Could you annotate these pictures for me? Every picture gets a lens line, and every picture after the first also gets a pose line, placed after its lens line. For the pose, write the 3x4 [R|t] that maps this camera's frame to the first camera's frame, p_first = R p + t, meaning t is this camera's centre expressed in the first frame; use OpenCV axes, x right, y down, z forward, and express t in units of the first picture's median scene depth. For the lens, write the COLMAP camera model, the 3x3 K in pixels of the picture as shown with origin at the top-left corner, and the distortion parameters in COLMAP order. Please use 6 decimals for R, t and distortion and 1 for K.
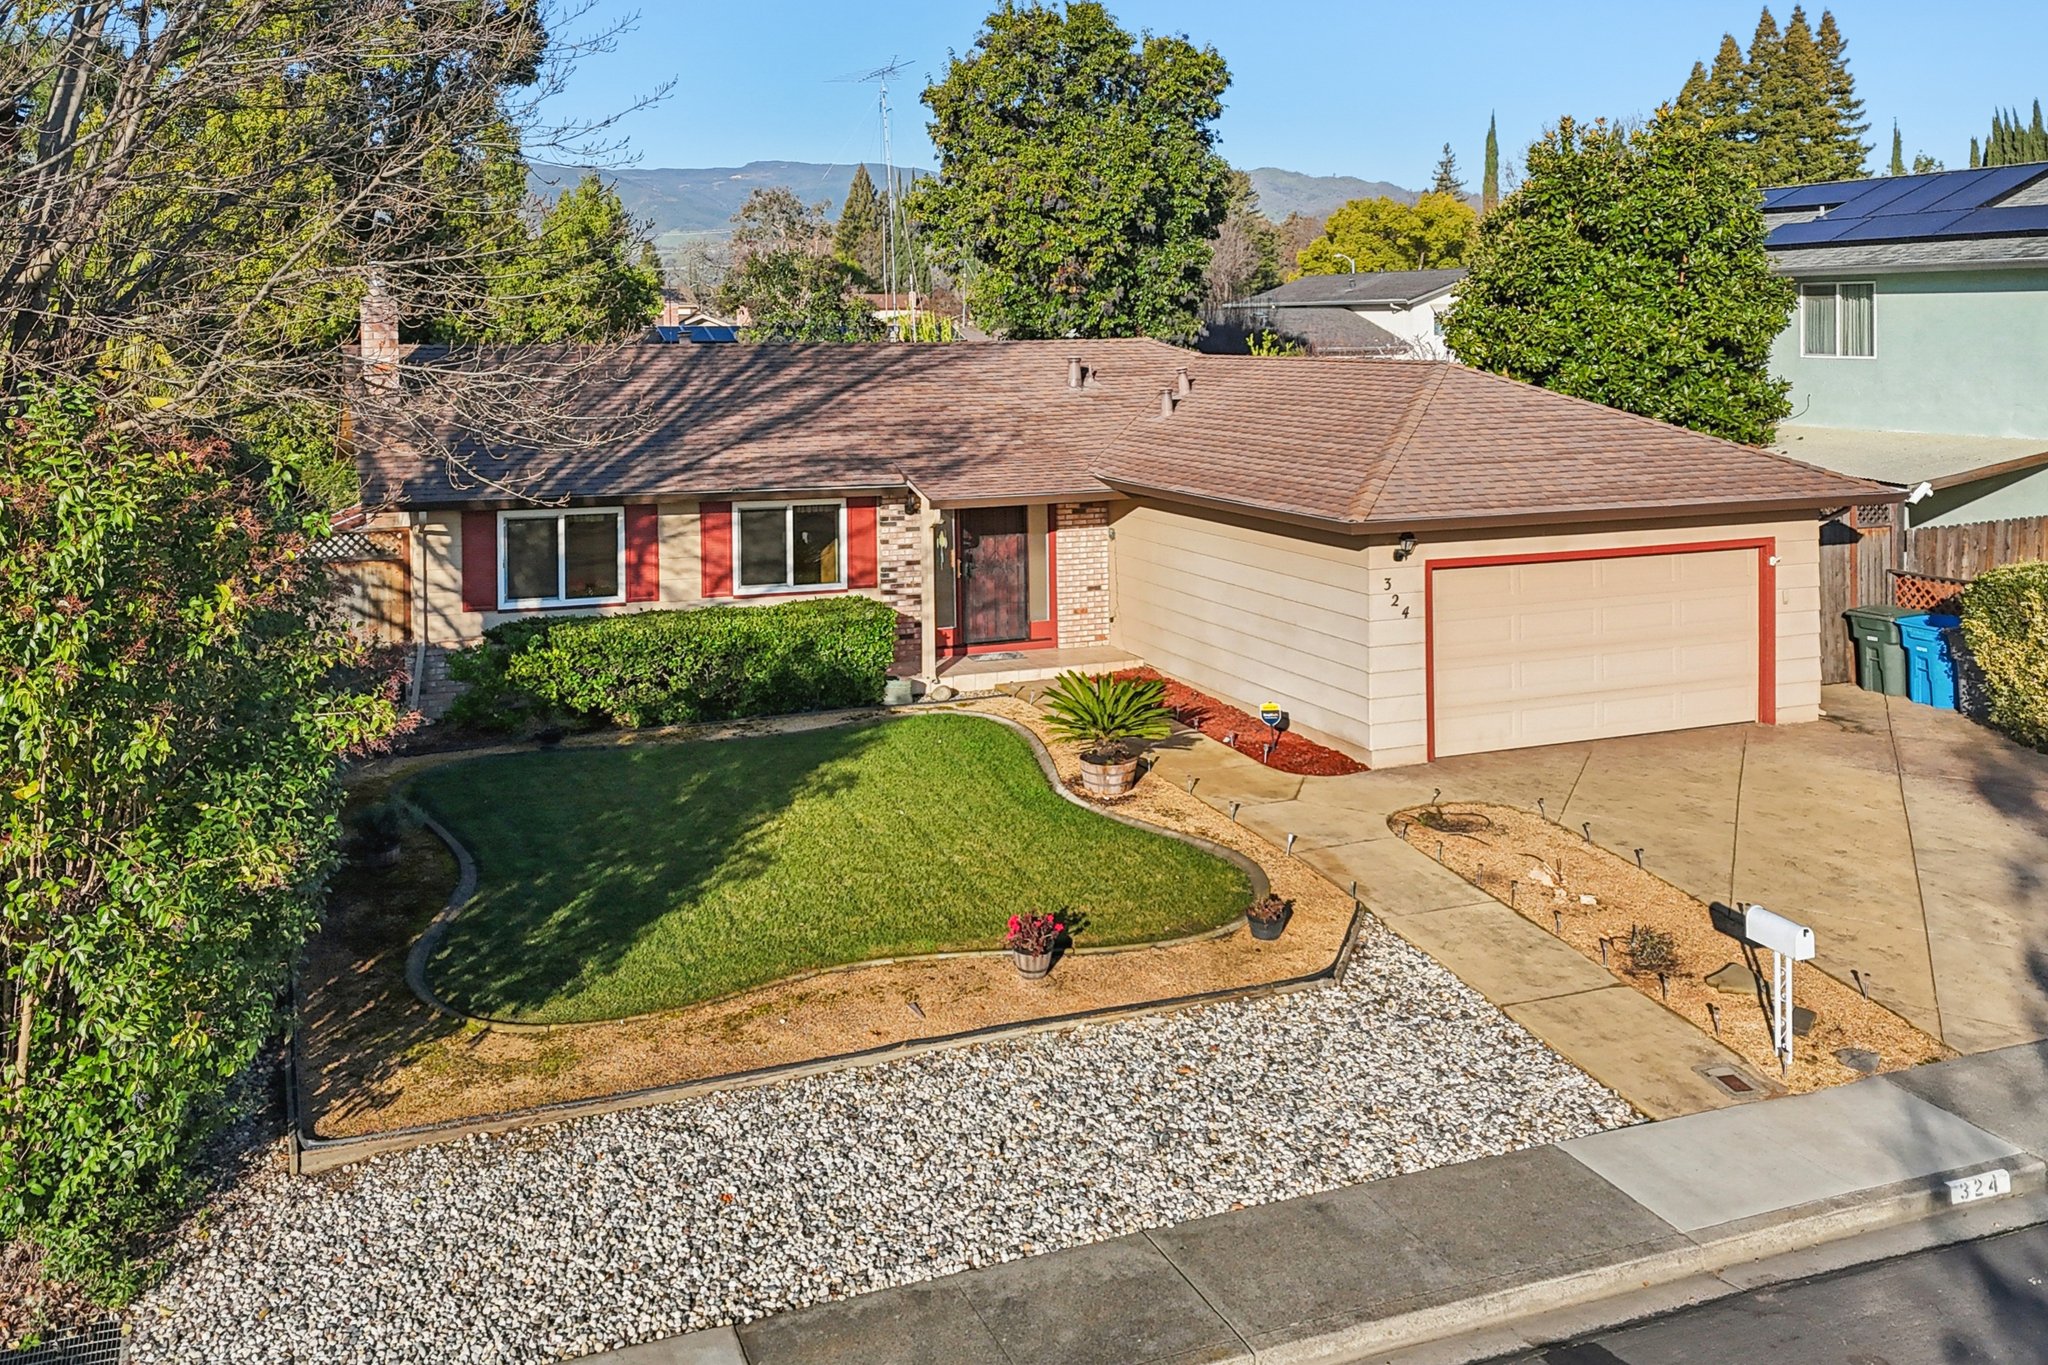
lens RADIAL K [[1869.8, 0, 1019.7], [0, 1869.8, 376.7], [0, 0, 1]] dist [0.035273, 0.005886]
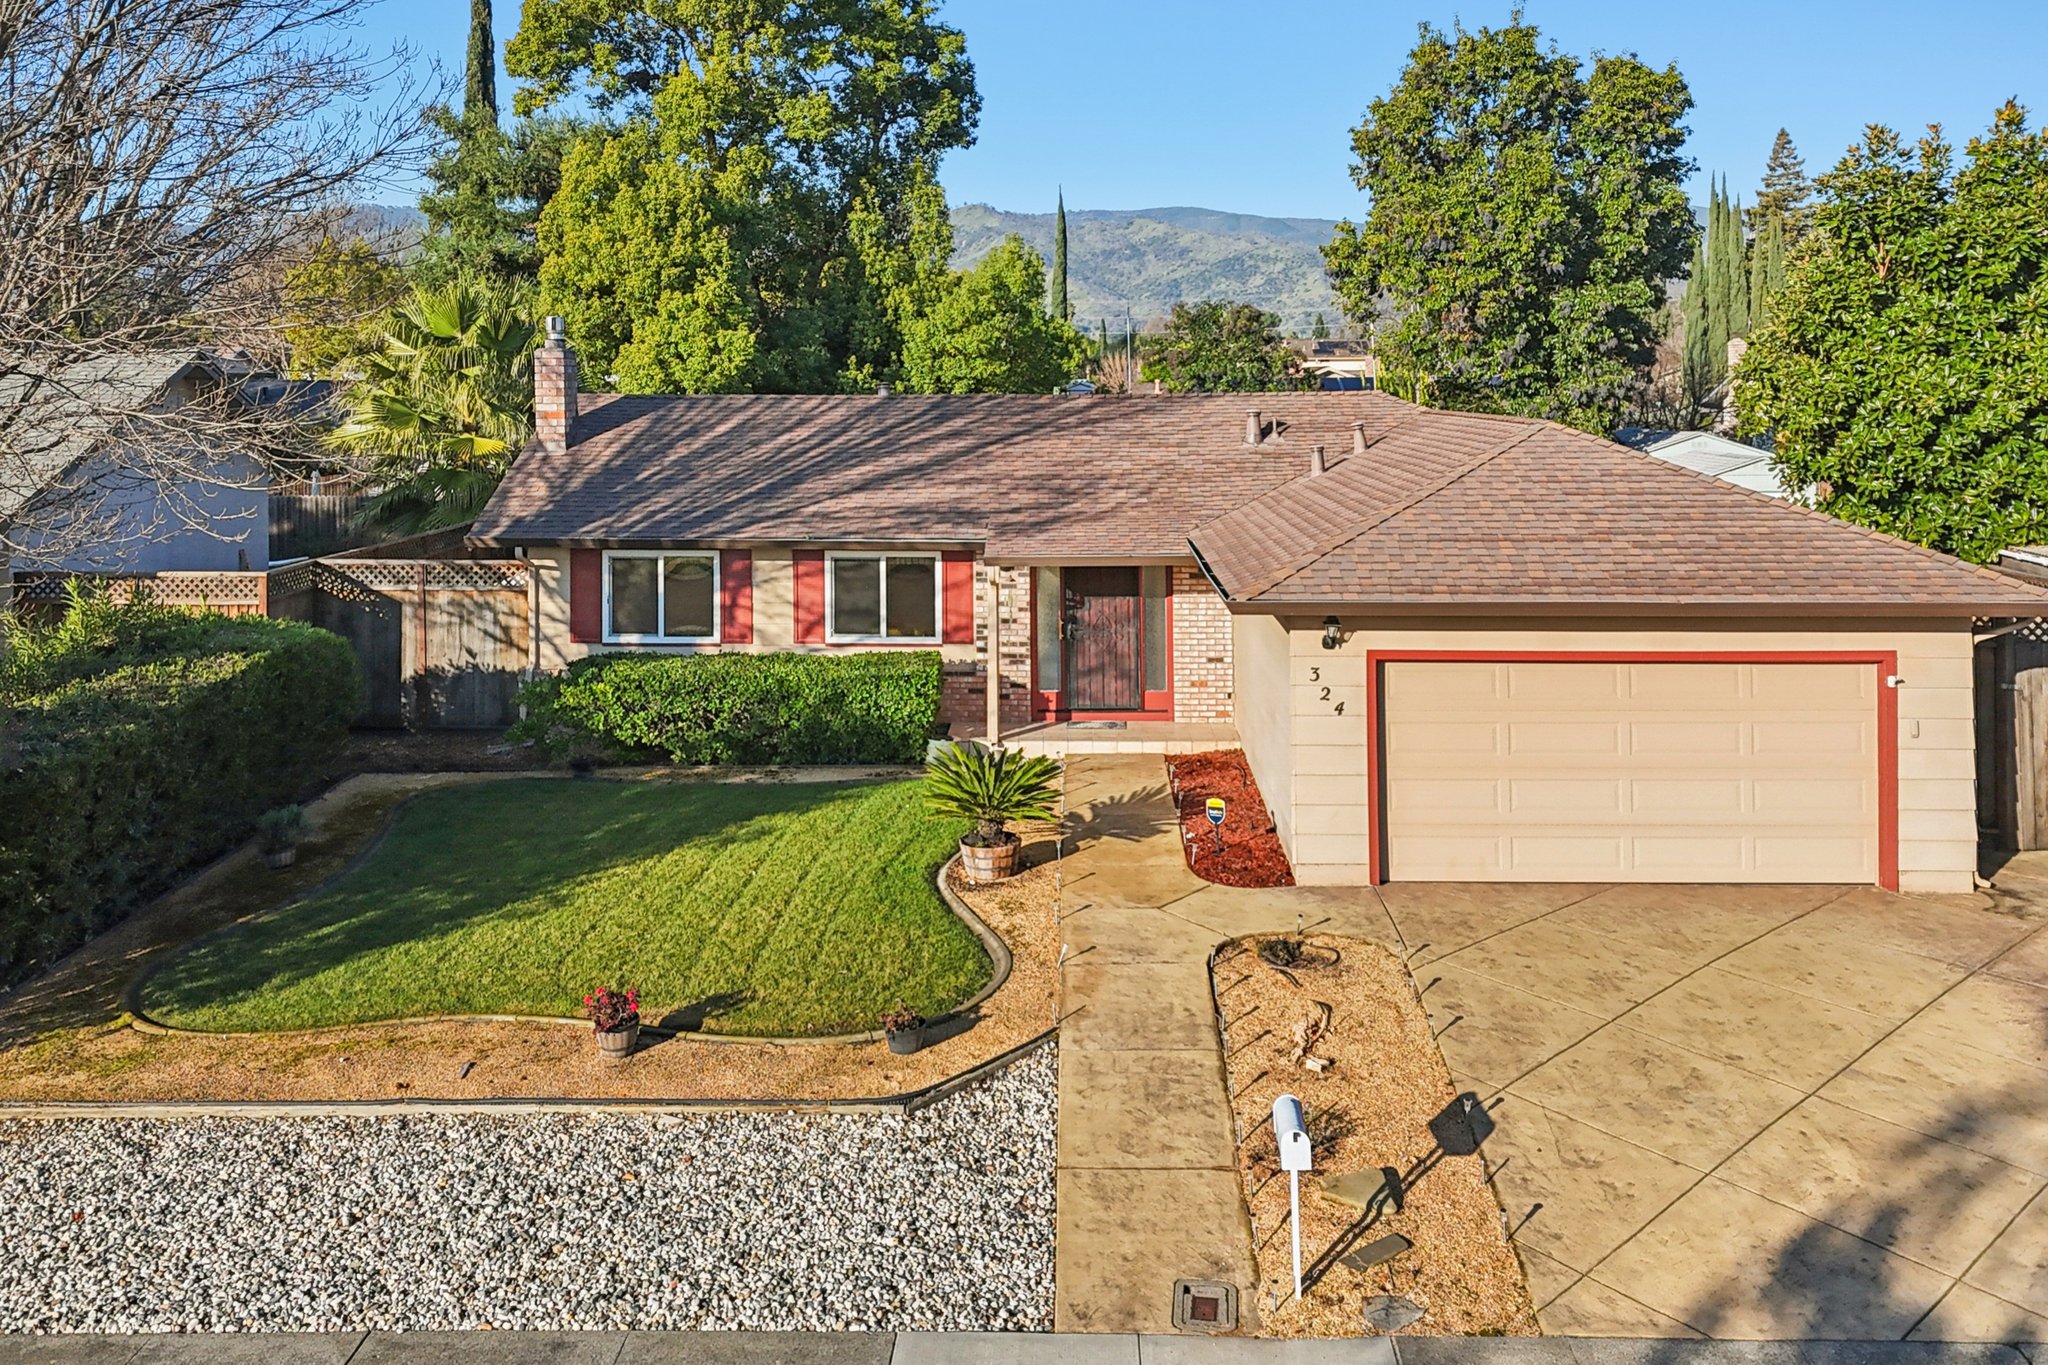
lens RADIAL K [[1869.8, 0, 1019.7], [0, 1869.8, 376.7], [0, 0, 1]] dist [0.035273, 0.005886]
pose [[0.911910, 0.003766, -0.410373, 0.356380], [-0.014240, 0.999646, -0.022471, -0.005624], [0.410143, 0.026335, 0.911641, 0.117478]]
